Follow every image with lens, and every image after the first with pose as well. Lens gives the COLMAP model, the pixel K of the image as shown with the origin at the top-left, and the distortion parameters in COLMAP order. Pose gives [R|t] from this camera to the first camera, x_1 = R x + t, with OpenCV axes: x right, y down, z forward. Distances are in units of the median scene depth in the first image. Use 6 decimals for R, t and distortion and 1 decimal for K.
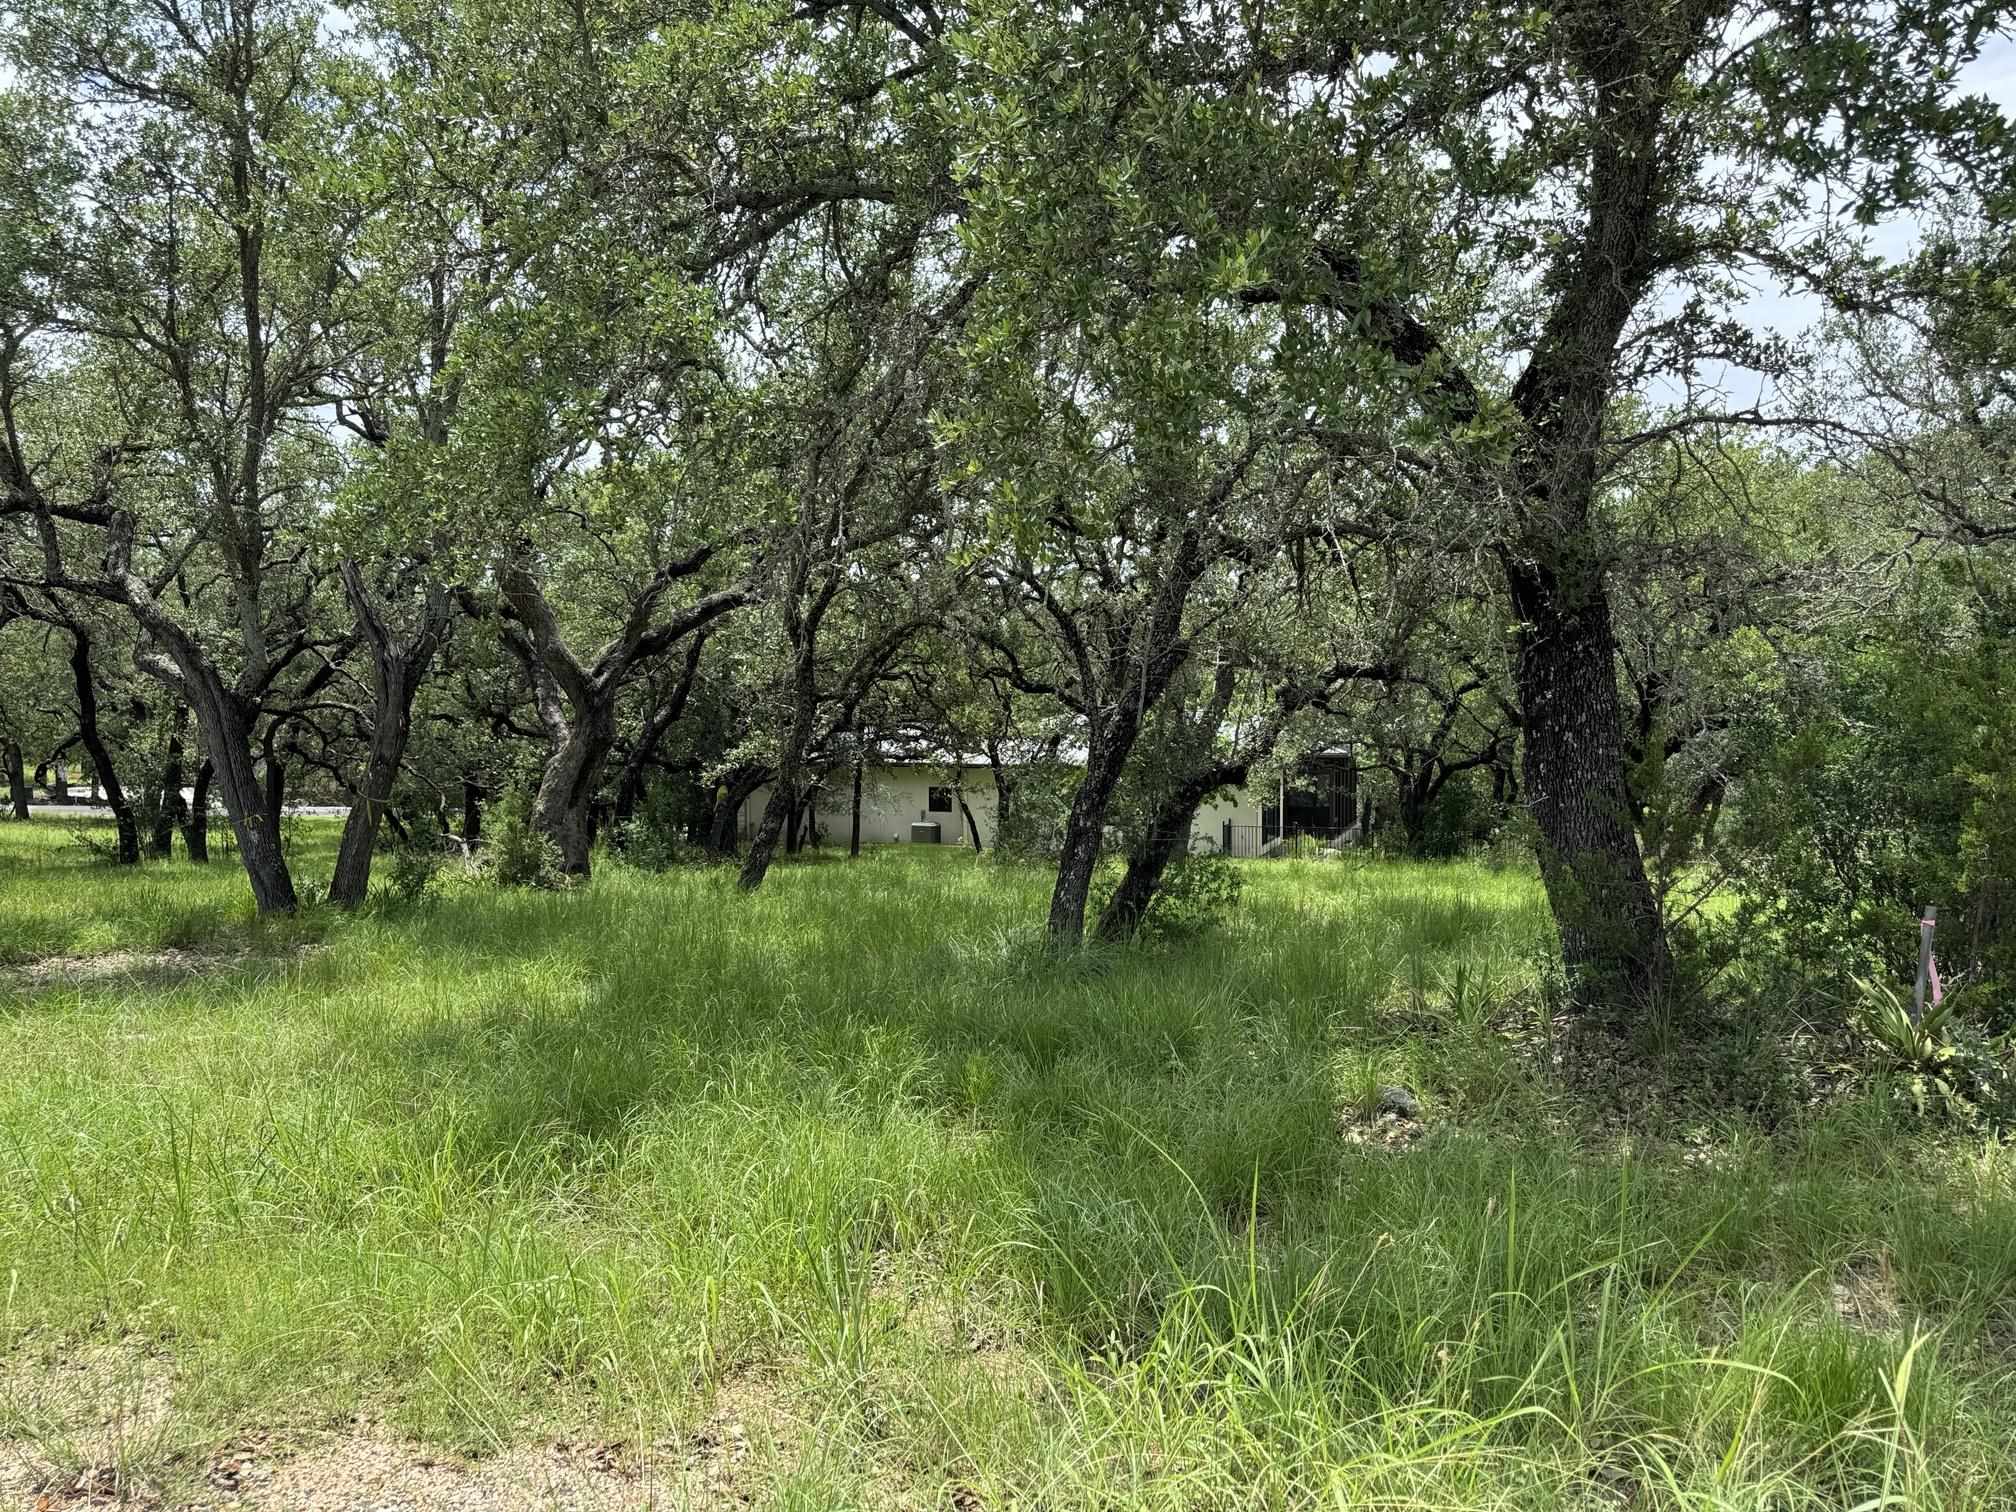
lens RADIAL K [[1413.0, 0, 1008.0], [0, 1413.0, 756.0], [0, 0, 1]] dist [0.034339, -0.034873]
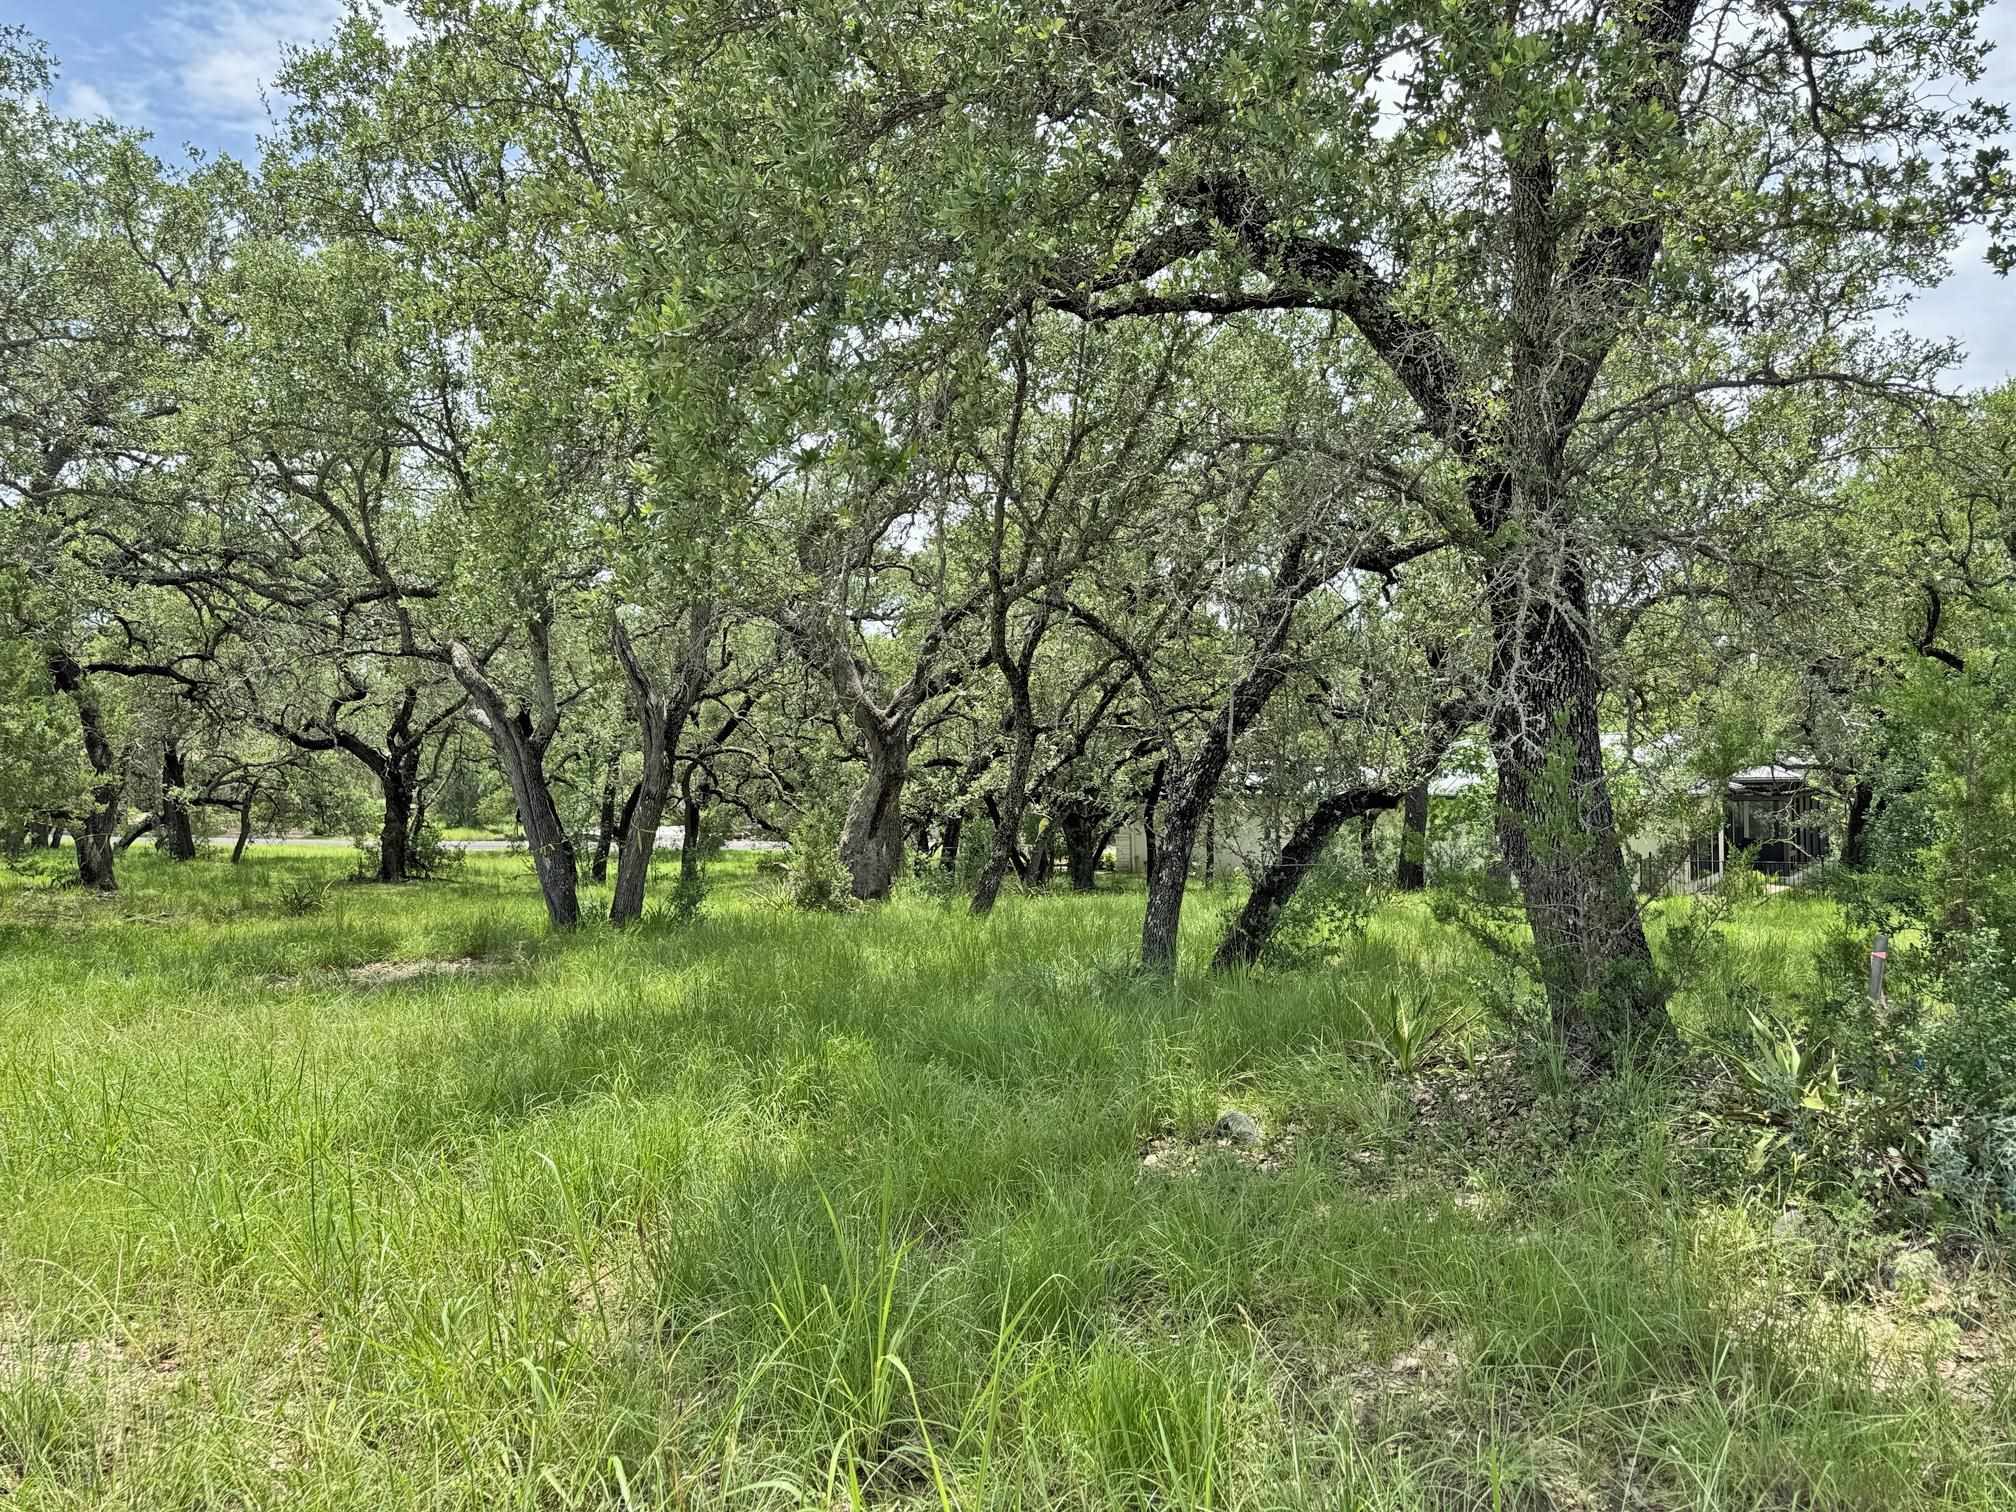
lens RADIAL K [[1407.0, 0, 1007.8], [0, 1407.0, 776.7], [0, 0, 1]] dist [0.069000, -0.080797]
pose [[0.950668, -0.018346, -0.309668, 0.350003], [0.015240, 0.999806, -0.012446, 0.011466], [0.309837, 0.007113, 0.950763, 0.026574]]
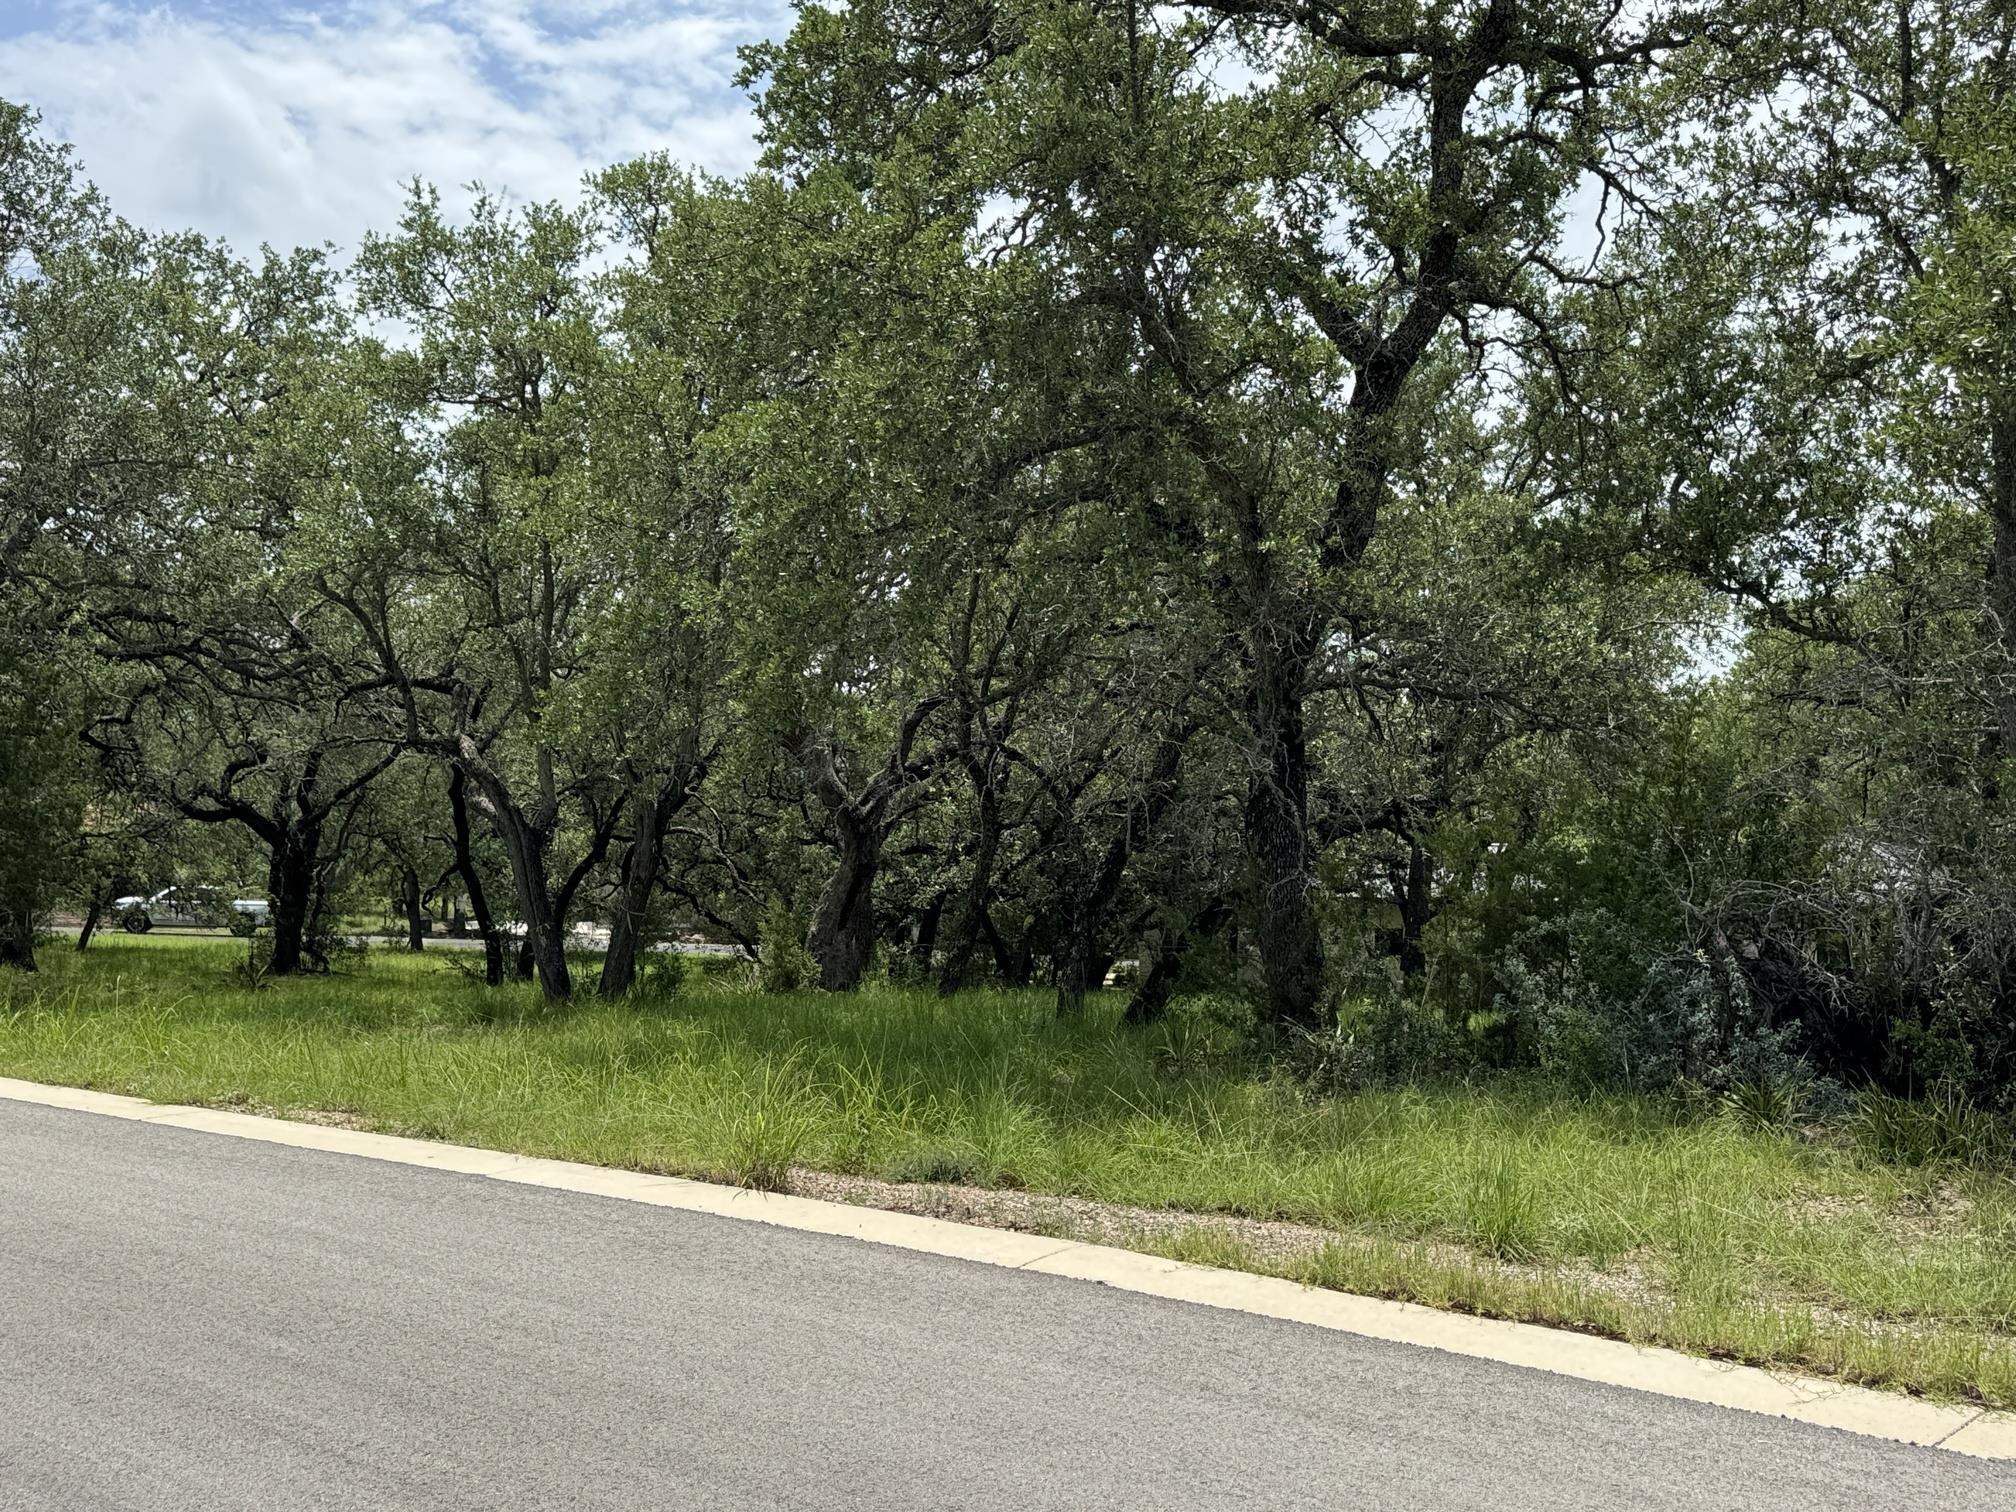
lens RADIAL K [[1980.8, 0, 1010.4], [0, 1980.8, 747.6], [0, 0, 1]] dist [0.062505, -0.003631]
pose [[0.948013, -0.017062, -0.317774, 0.784016], [-0.006089, 0.997406, -0.071720, 0.017621], [0.318173, 0.069926, 0.945450, -1.000626]]
